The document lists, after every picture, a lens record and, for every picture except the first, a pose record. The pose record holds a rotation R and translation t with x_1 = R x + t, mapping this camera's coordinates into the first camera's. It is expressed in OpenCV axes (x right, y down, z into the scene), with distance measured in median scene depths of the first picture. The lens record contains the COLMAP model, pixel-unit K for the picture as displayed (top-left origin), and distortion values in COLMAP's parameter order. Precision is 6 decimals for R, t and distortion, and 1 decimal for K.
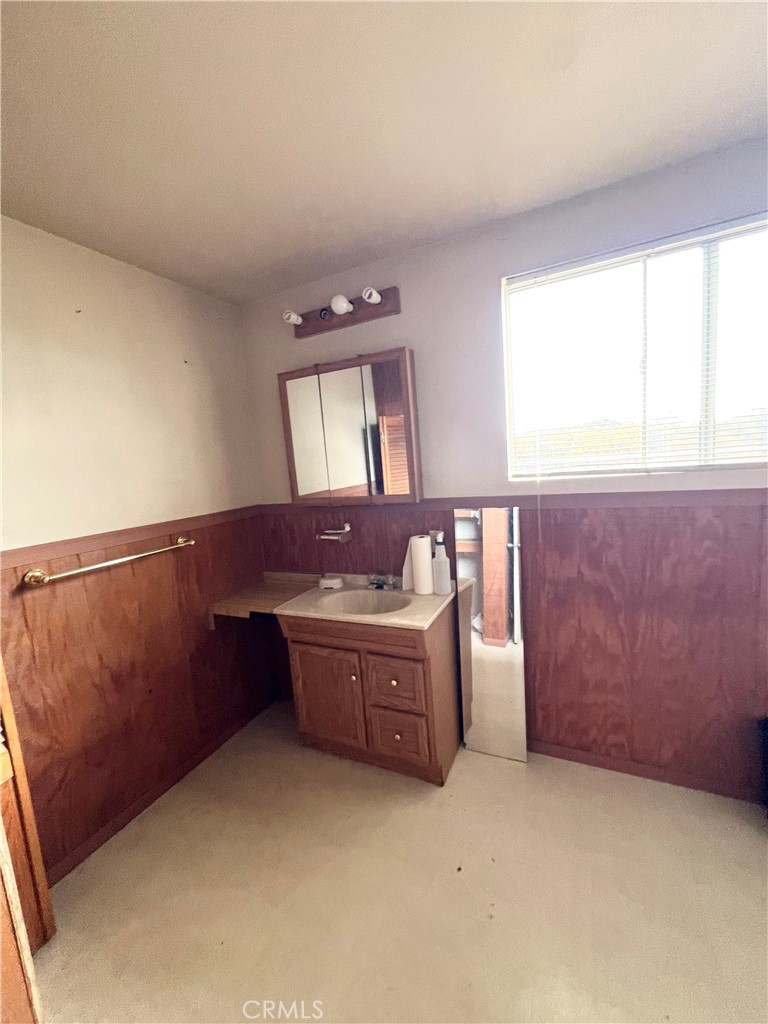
lens RADIAL K [[409.0, 0, 383.7], [0, 409.0, 513.0], [0, 0, 1]] dist [-0.003240, 0.001814]
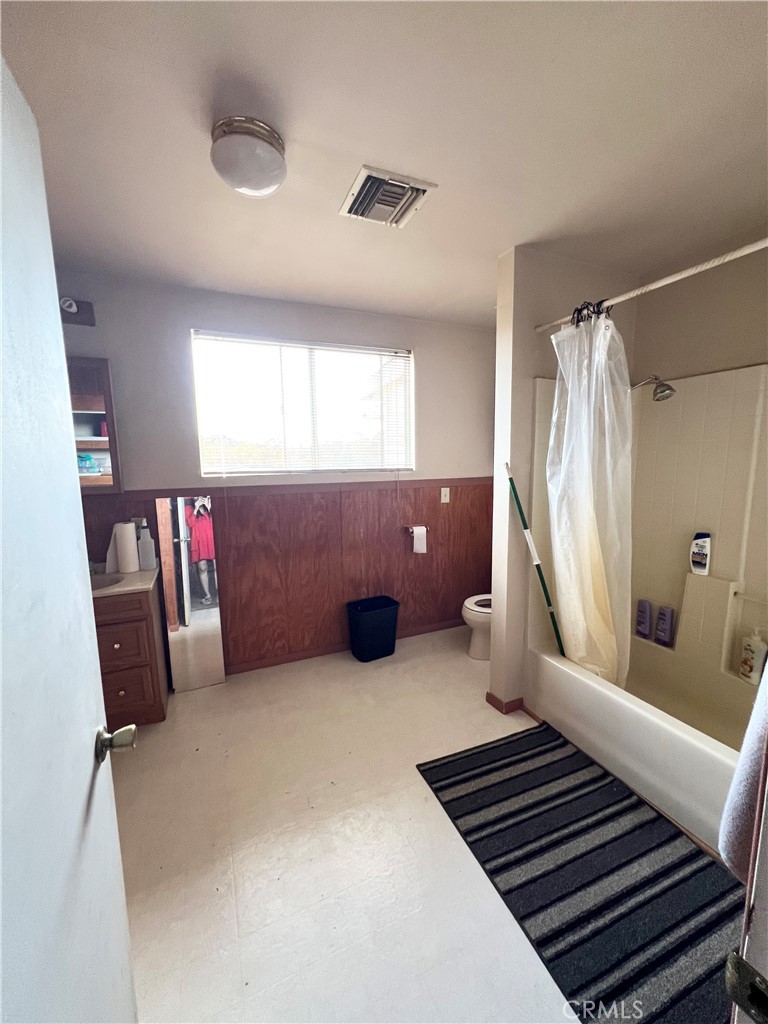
lens RADIAL K [[409.0, 0, 380.9], [0, 409.0, 512.2], [0, 0, 1]] dist [-0.003240, 0.001814]
pose [[0.659085, -0.035850, 0.751214, -0.336283], [0.058902, 0.998256, -0.004040, 0.082936], [-0.749759, 0.046911, 0.660047, -0.346313]]
